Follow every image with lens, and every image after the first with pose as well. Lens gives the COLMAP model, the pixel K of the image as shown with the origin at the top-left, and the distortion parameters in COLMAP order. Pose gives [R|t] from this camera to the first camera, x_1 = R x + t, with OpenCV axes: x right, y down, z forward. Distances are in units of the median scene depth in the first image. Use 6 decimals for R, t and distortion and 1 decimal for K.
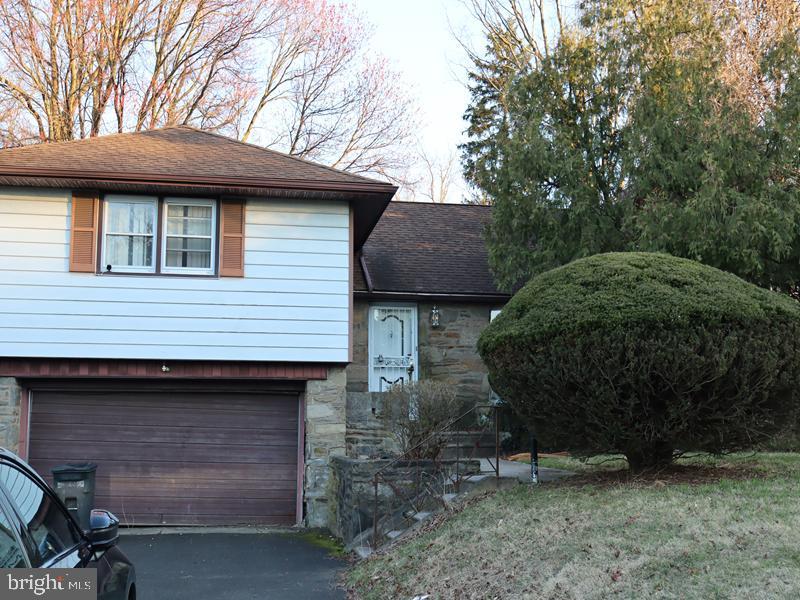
lens RADIAL K [[969.6, 0, 404.4], [0, 969.6, 302.9], [0, 0, 1]] dist [0.140758, 0.000000]
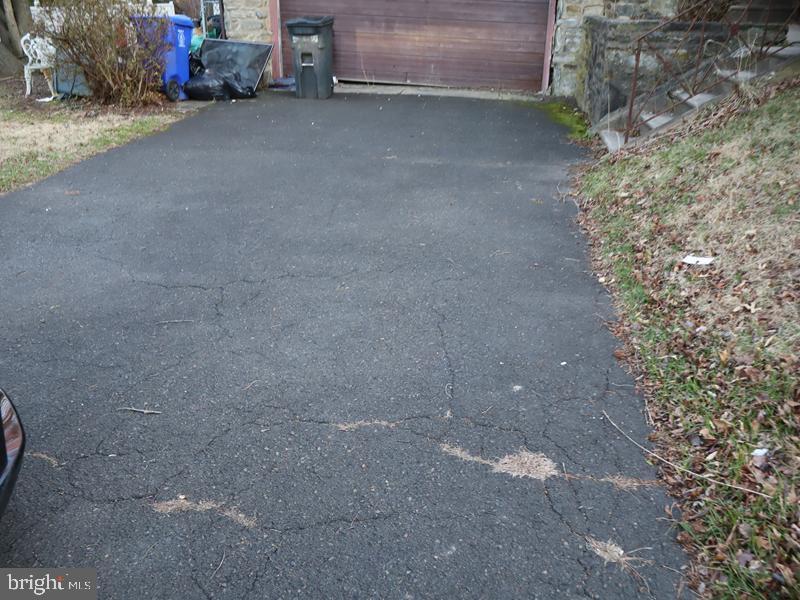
lens RADIAL K [[670.0, 0, 400.2], [0, 670.0, 298.9], [0, 0, 1]] dist [-0.050151, 0.008986]
pose [[0.942093, 0.142274, -0.303675, -0.015629], [0.038163, 0.854176, 0.518581, 0.060496], [0.333173, -0.500141, 0.799284, 0.345383]]
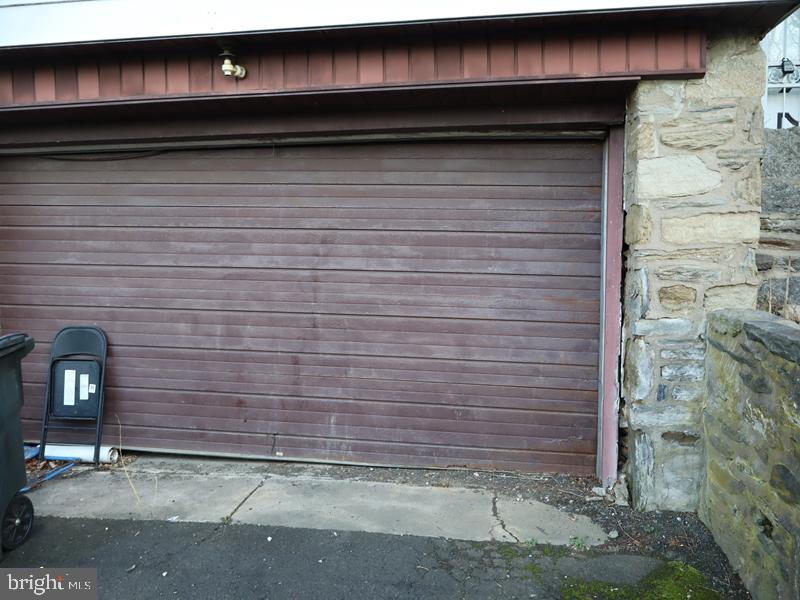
lens RADIAL K [[658.7, 0, 375.9], [0, 658.7, 334.6], [0, 0, 1]] dist [-0.057888, -0.003485]
pose [[0.940377, 0.032146, -0.338611, -0.109265], [0.062973, 0.961858, 0.266201, 0.099648], [0.334253, -0.271653, 0.902485, 0.767150]]
